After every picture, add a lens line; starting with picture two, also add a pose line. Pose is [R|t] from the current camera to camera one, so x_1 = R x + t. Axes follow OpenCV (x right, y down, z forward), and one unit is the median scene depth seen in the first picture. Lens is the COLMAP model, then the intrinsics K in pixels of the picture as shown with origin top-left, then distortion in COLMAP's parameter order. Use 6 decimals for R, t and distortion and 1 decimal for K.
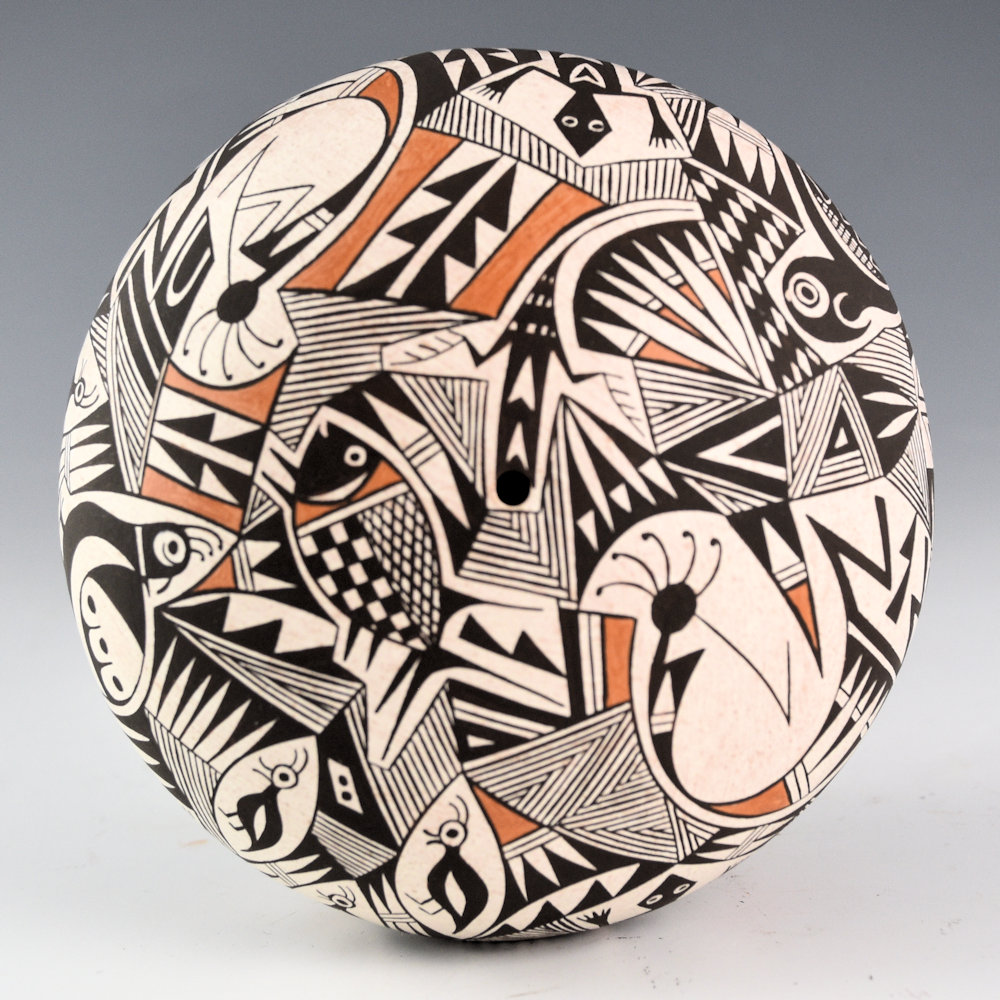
lens RADIAL K [[2664.6, 0, 500.0], [0, 2664.6, 500.0], [0, 0, 1]] dist [-0.054850, -0.045718]
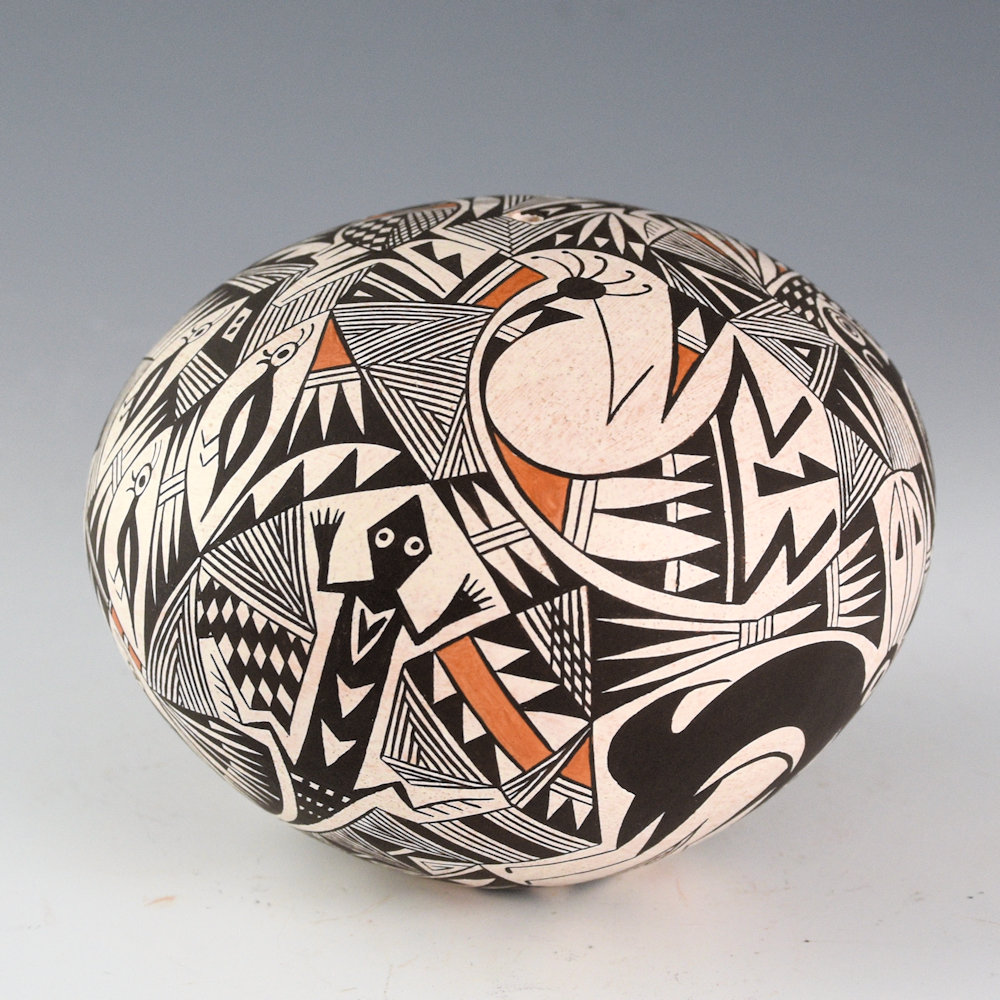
lens RADIAL K [[2664.6, 0, 500.0], [0, 2664.6, 500.0], [0, 0, 1]] dist [-0.054850, -0.045718]
pose [[0.793138, 0.209491, -0.571879, 0.661952], [-0.608944, 0.255932, -0.750790, 0.876627], [-0.010921, 0.943723, 0.330558, 0.712031]]
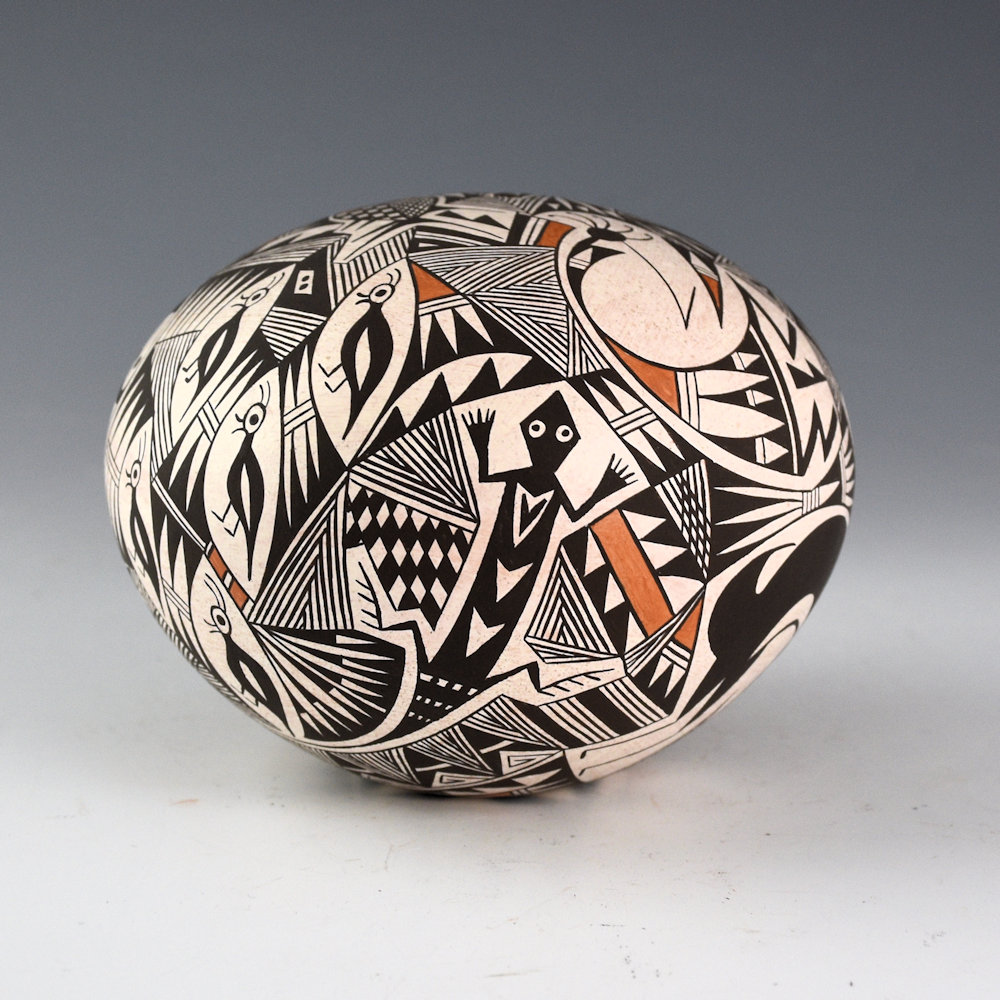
lens RADIAL K [[2315.1, 0, 500.0], [0, 2315.1, 500.0], [0, 0, 1]] dist [-0.023884, -0.019580]
pose [[0.970043, 0.074184, -0.231331, 0.272721], [-0.241283, 0.183366, -0.952974, 1.092379], [-0.028278, 0.980242, 0.195772, 0.894842]]
